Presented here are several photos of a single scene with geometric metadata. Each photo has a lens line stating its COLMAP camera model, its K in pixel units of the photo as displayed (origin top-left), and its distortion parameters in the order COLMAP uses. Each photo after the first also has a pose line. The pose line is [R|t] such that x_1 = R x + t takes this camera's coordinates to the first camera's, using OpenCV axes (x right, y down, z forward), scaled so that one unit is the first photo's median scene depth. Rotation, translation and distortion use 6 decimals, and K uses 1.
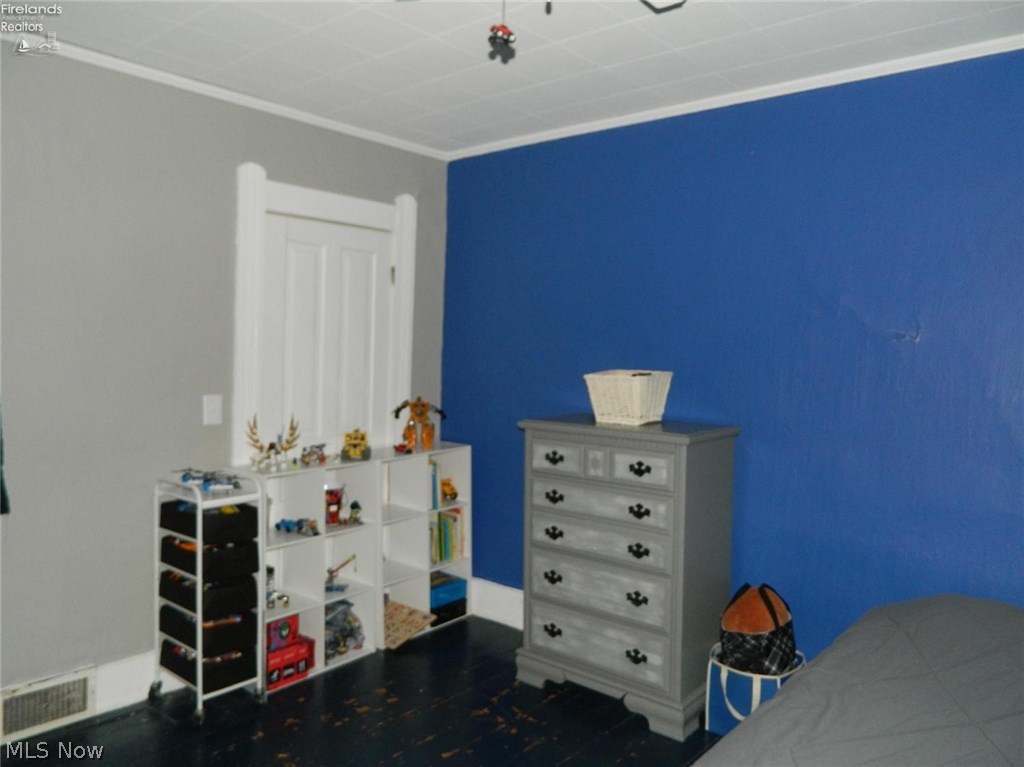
lens RADIAL K [[789.2, 0, 512.0], [0, 789.2, 383.5], [0, 0, 1]] dist [0.001588, 0.001386]
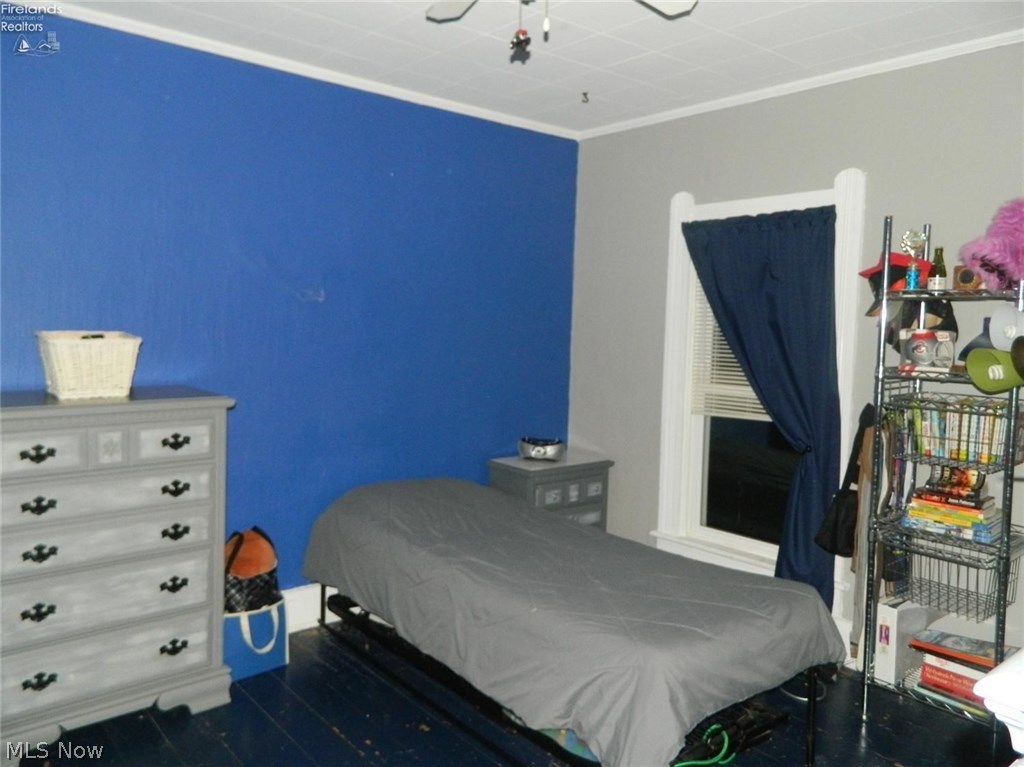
lens RADIAL K [[789.2, 0, 512.0], [0, 789.2, 383.5], [0, 0, 1]] dist [0.001588, 0.001386]
pose [[0.128247, -0.105542, 0.986110, -0.656888], [0.018997, 0.994400, 0.103959, -0.043201], [-0.991560, 0.005400, 0.129534, 0.494545]]
